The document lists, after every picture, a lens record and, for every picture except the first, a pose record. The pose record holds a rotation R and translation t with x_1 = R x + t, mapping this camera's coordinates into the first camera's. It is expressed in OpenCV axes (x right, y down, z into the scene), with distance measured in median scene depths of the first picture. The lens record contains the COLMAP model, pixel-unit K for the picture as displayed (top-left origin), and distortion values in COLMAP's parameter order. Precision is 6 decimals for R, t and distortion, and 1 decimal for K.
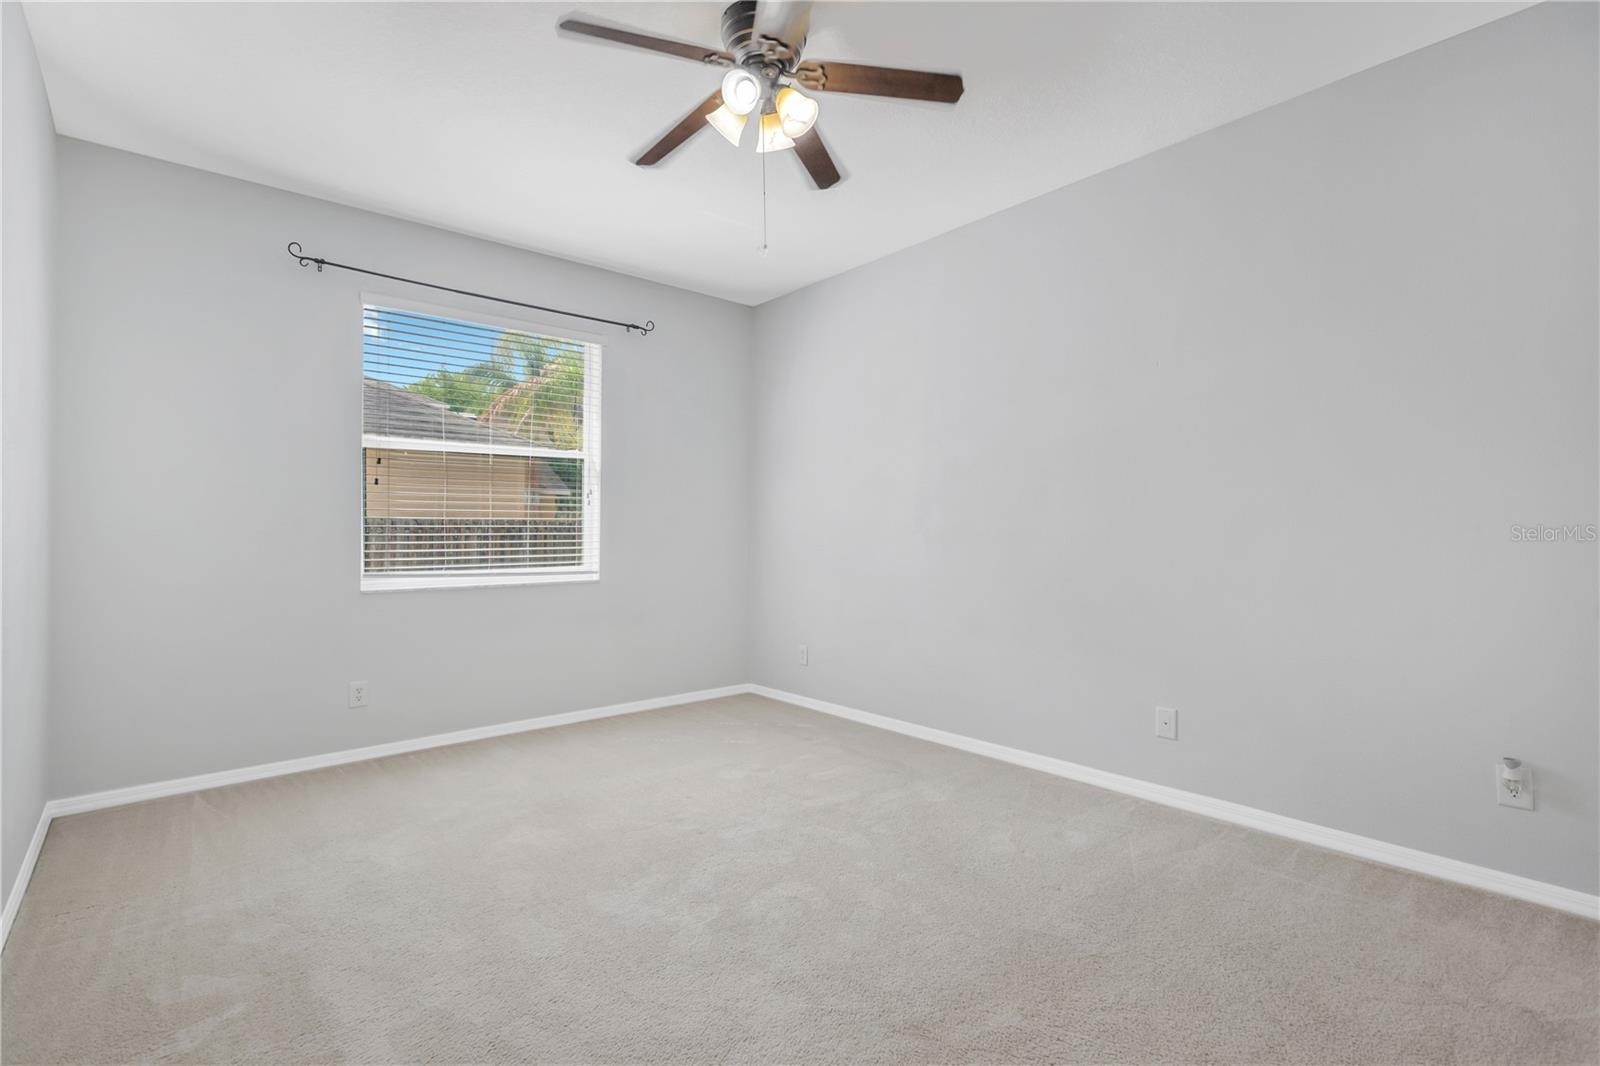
lens RADIAL K [[745.6, 0, 801.2], [0, 745.6, 536.3], [0, 0, 1]] dist [0.015685, -0.004699]
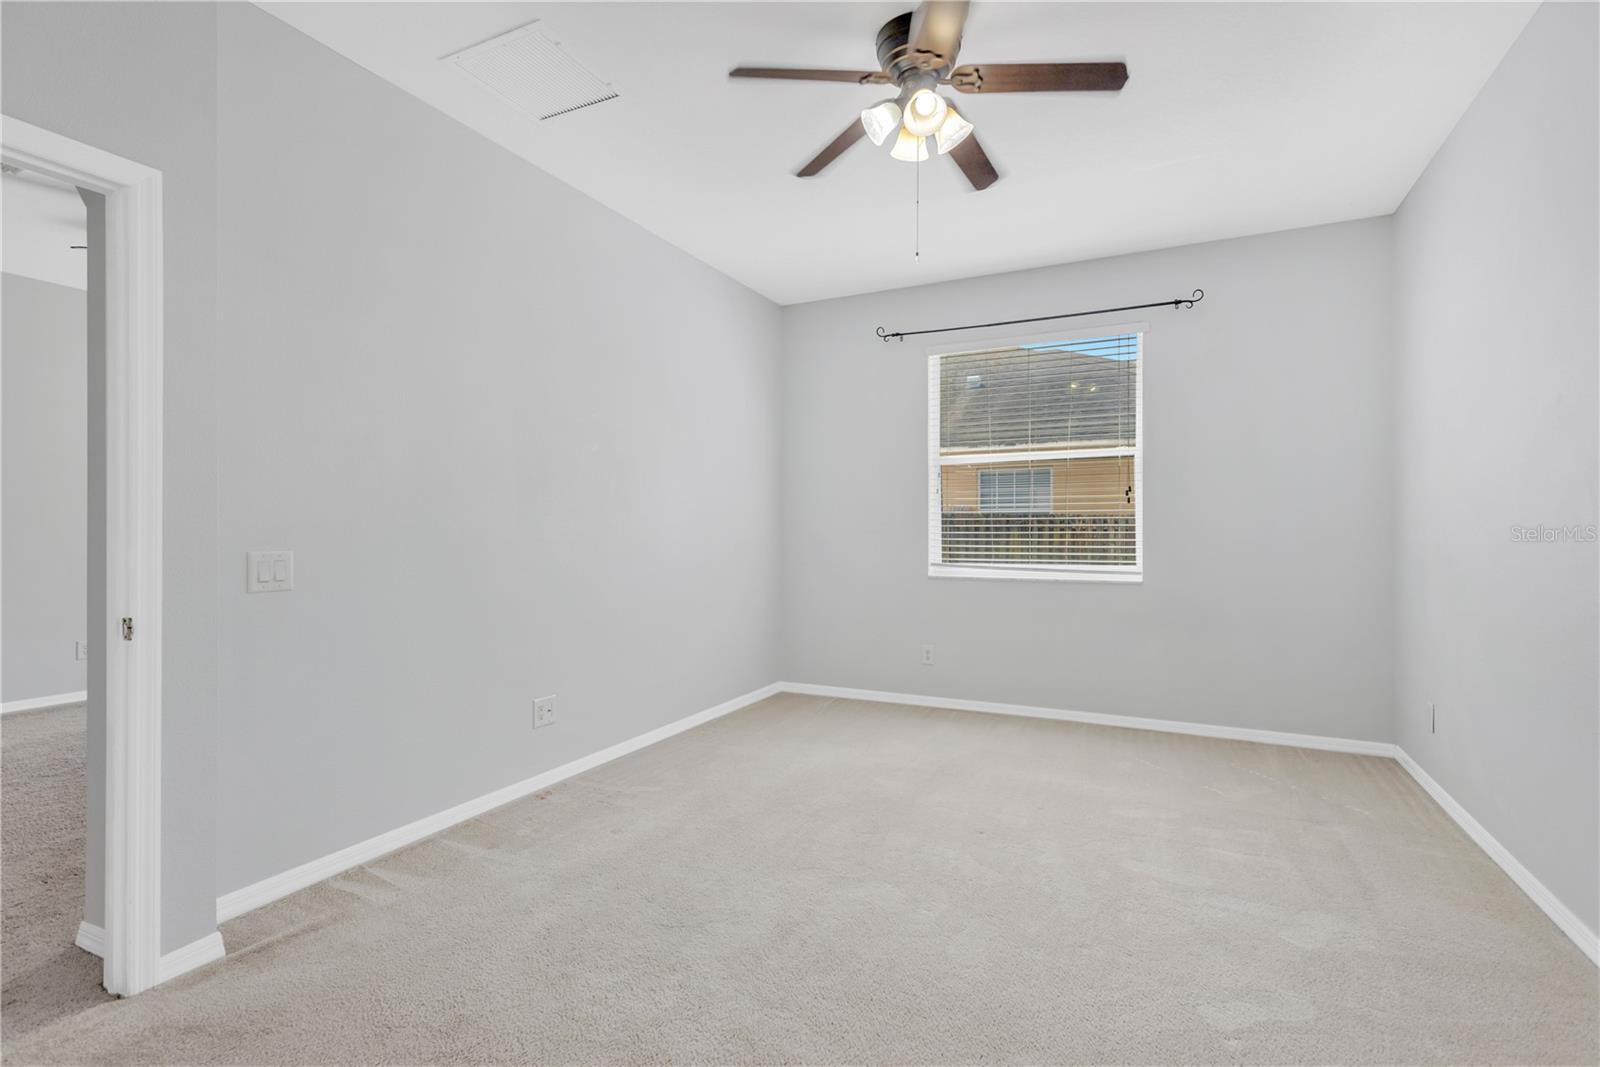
lens RADIAL K [[745.6, 0, 803.5], [0, 745.6, 528.4], [0, 0, 1]] dist [0.015685, -0.004699]
pose [[0.395534, 0.000513, -0.918451, 0.457536], [-0.002426, 0.999997, -0.000486, -0.007925], [0.918448, 0.002420, 0.395534, 0.250133]]
